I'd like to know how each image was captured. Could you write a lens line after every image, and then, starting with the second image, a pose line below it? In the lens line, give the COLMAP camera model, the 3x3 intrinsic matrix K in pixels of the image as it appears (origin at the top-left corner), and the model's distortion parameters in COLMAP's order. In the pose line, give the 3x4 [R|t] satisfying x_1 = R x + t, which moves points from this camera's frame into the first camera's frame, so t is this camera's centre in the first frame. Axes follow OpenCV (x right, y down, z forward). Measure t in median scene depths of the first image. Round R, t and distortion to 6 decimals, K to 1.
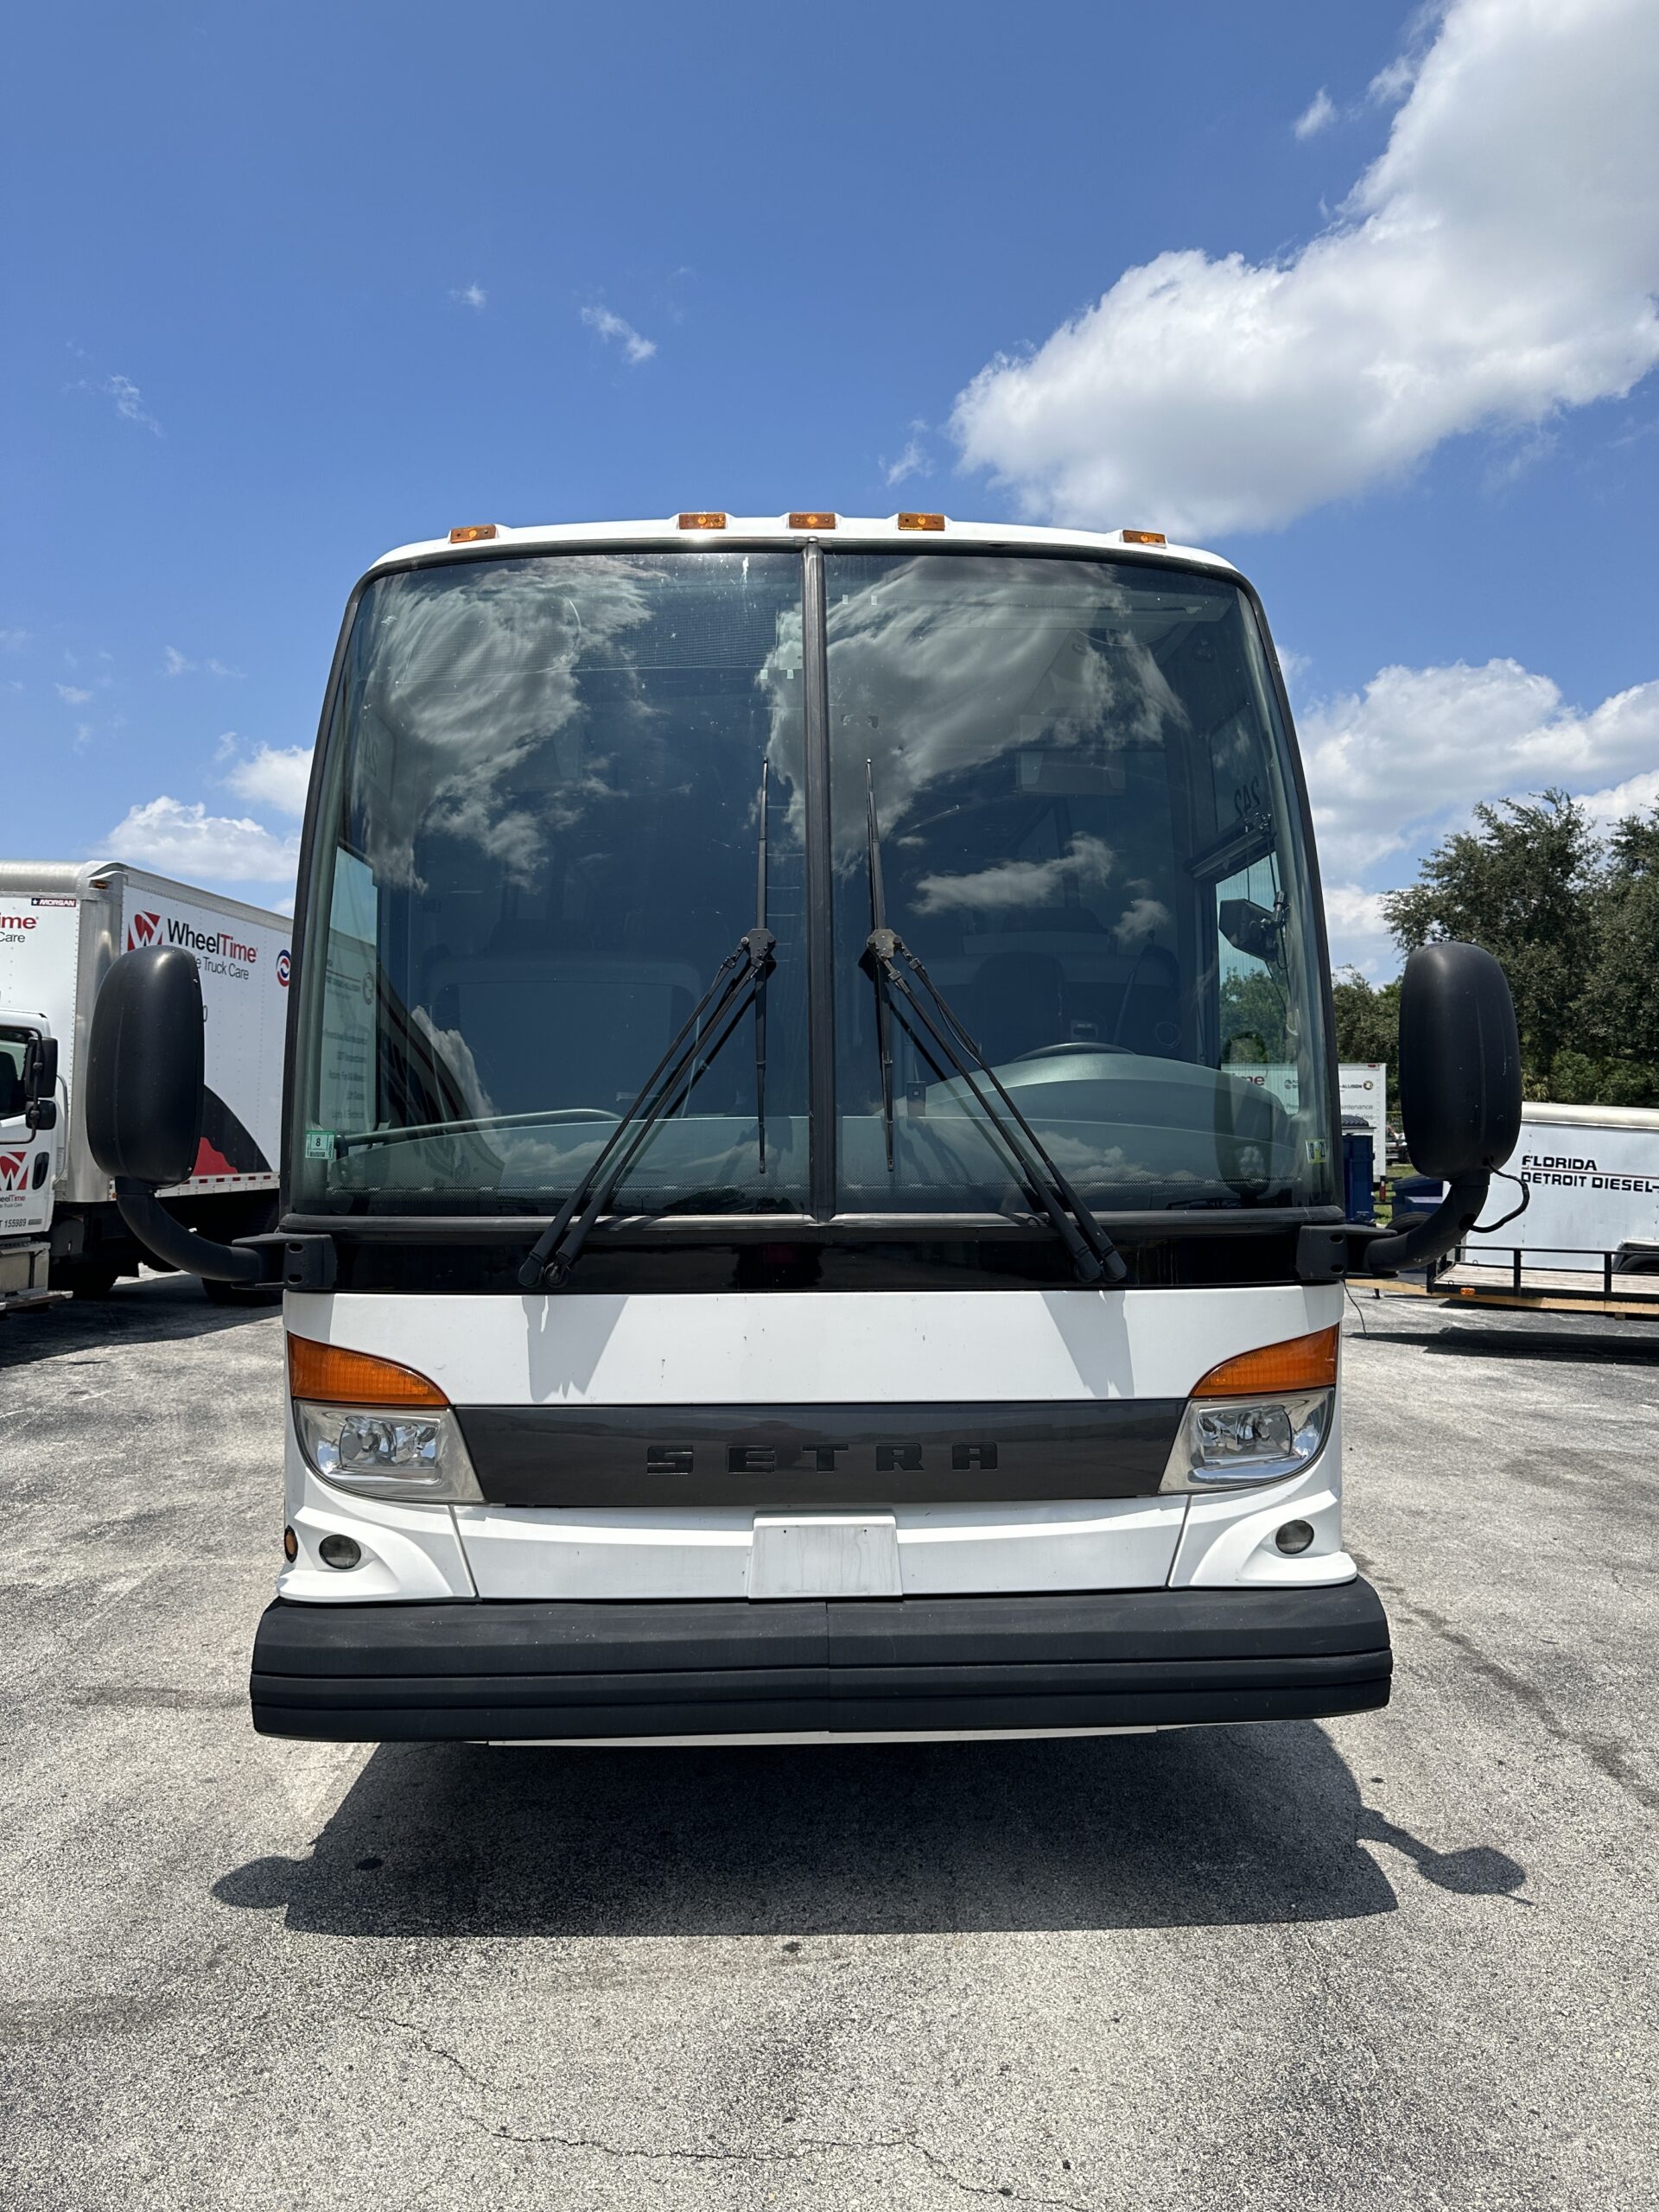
lens RADIAL K [[1594.0, 0, 829.5], [0, 1594.0, 1106.0], [0, 0, 1]] dist [0.002199, -0.006306]
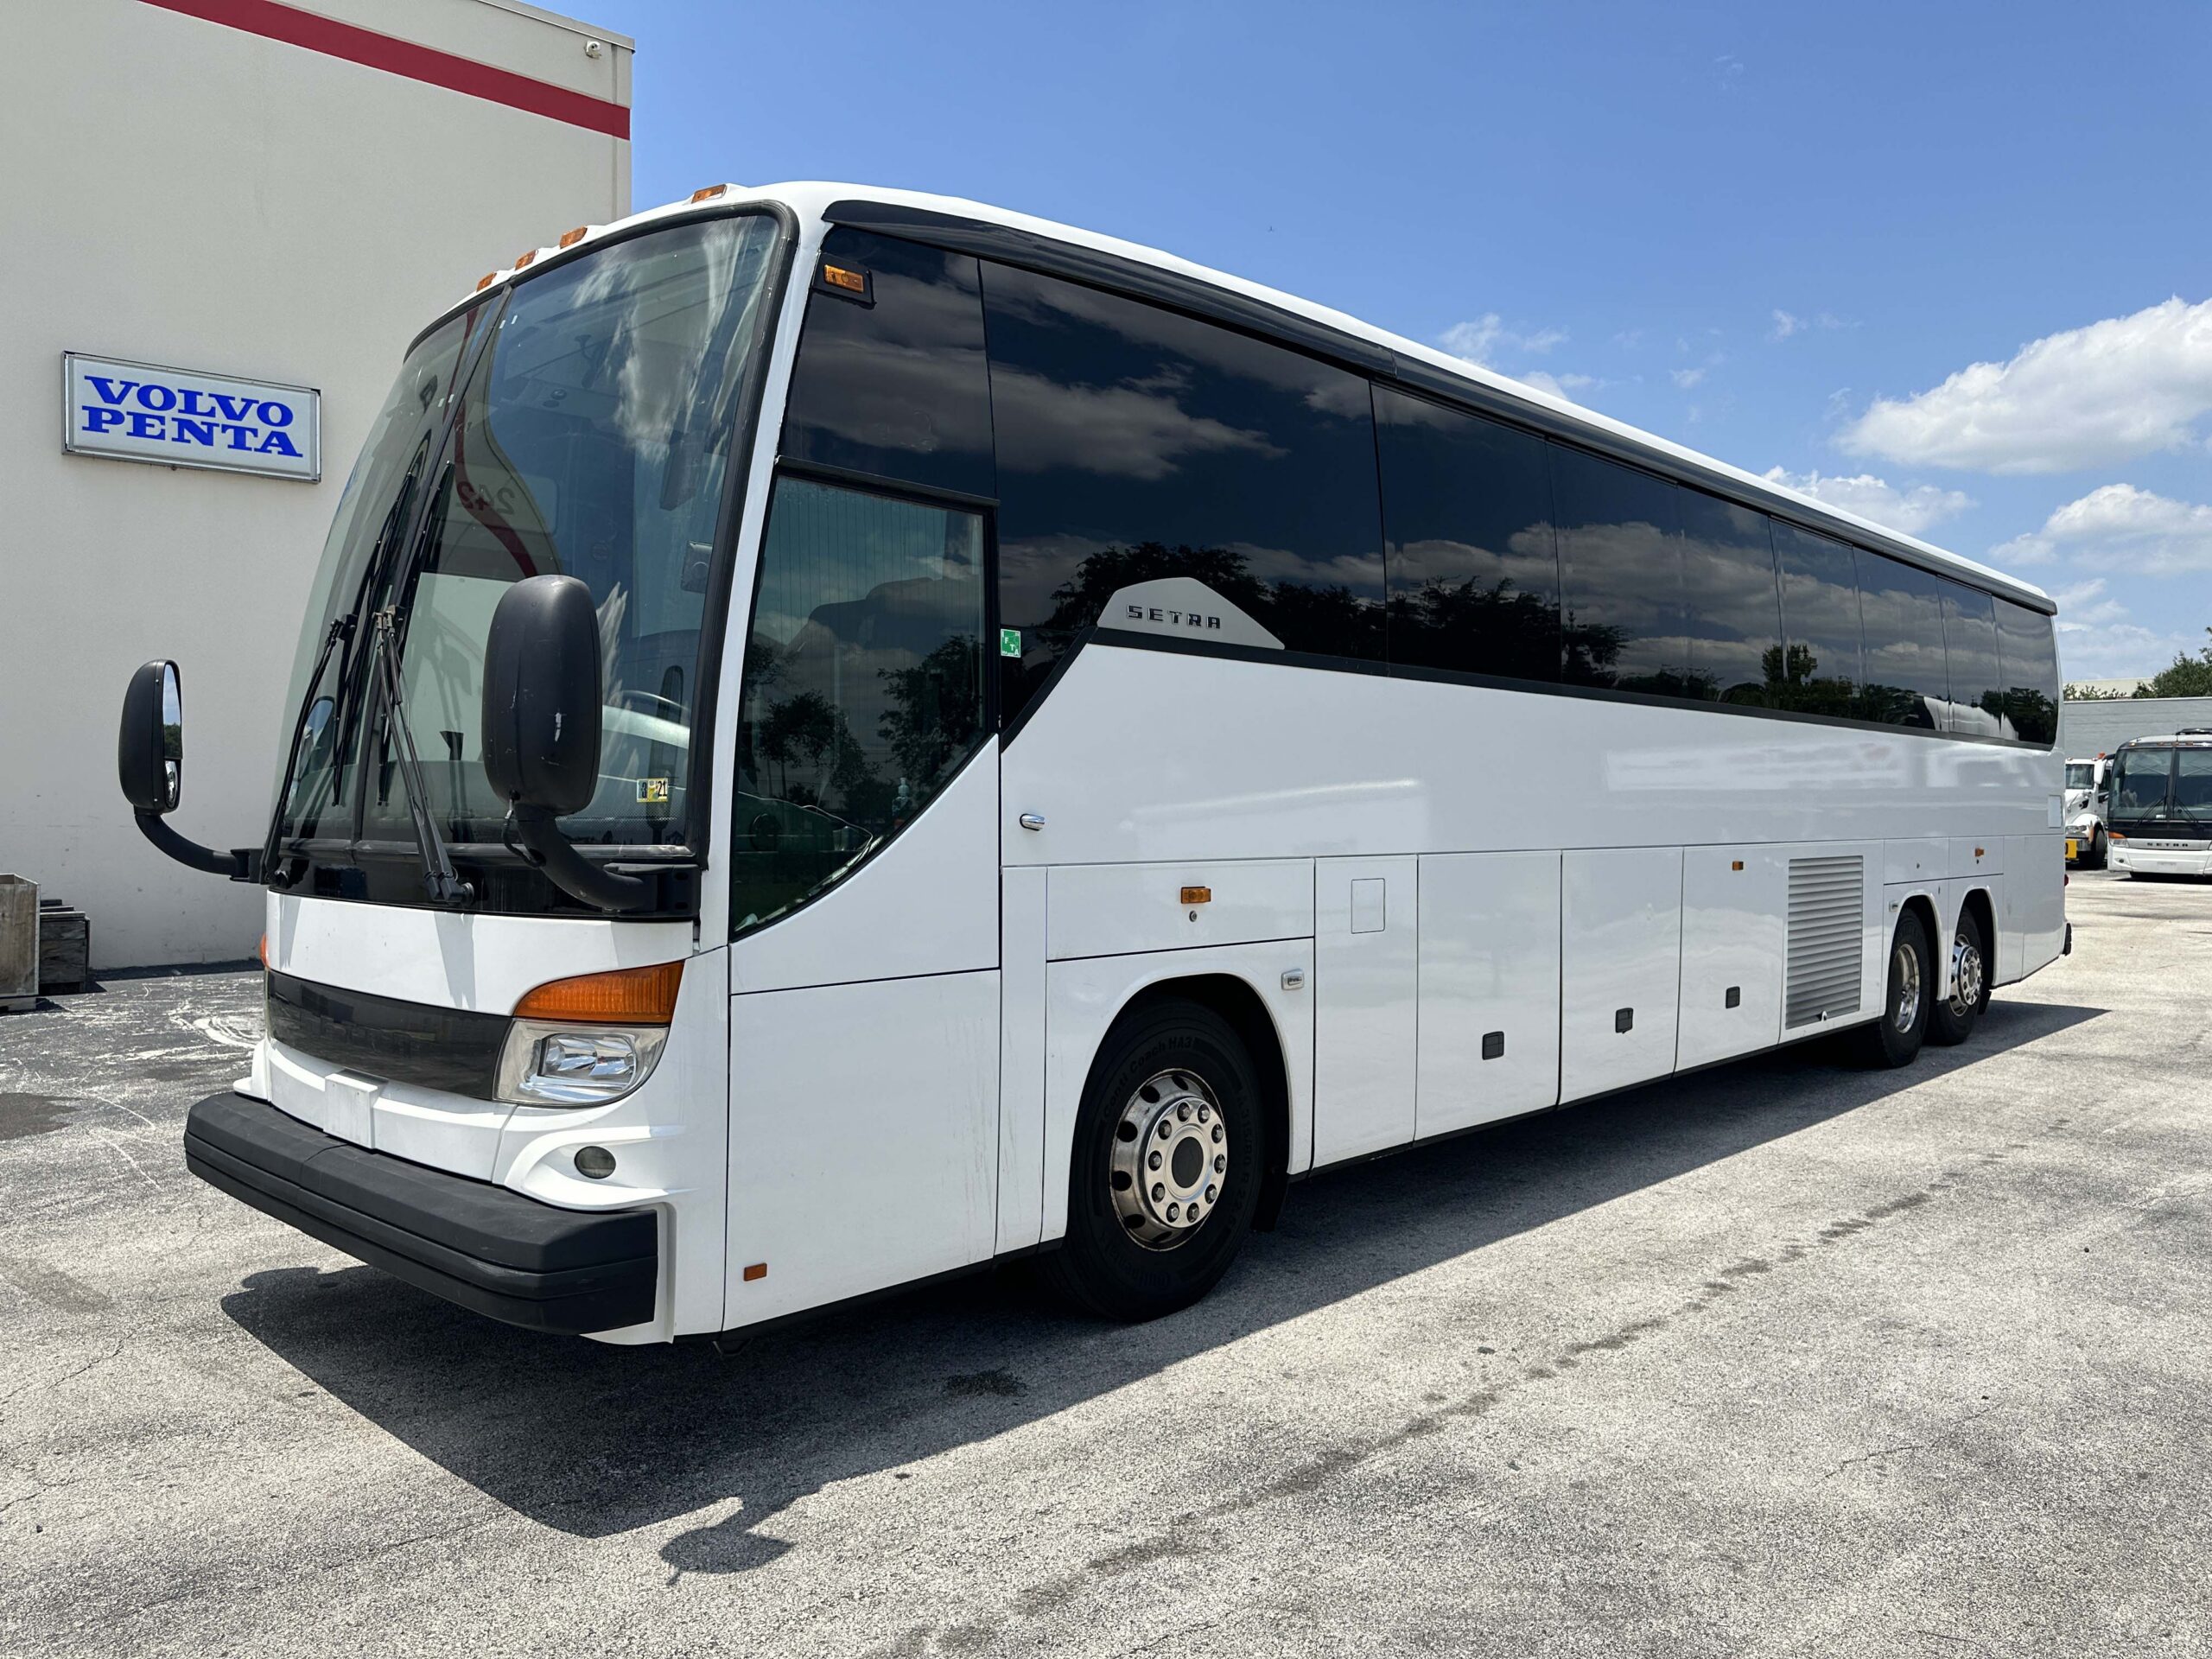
lens RADIAL K [[1594.0, 0, 1095.8], [0, 1594.0, 837.9], [0, 0, 1]] dist [0.002199, -0.006306]
pose [[0.692360, 0.019698, -0.721283, 1.280164], [0.007767, 0.999366, 0.034748, 0.027935], [0.721510, -0.029661, 0.691768, 0.539371]]
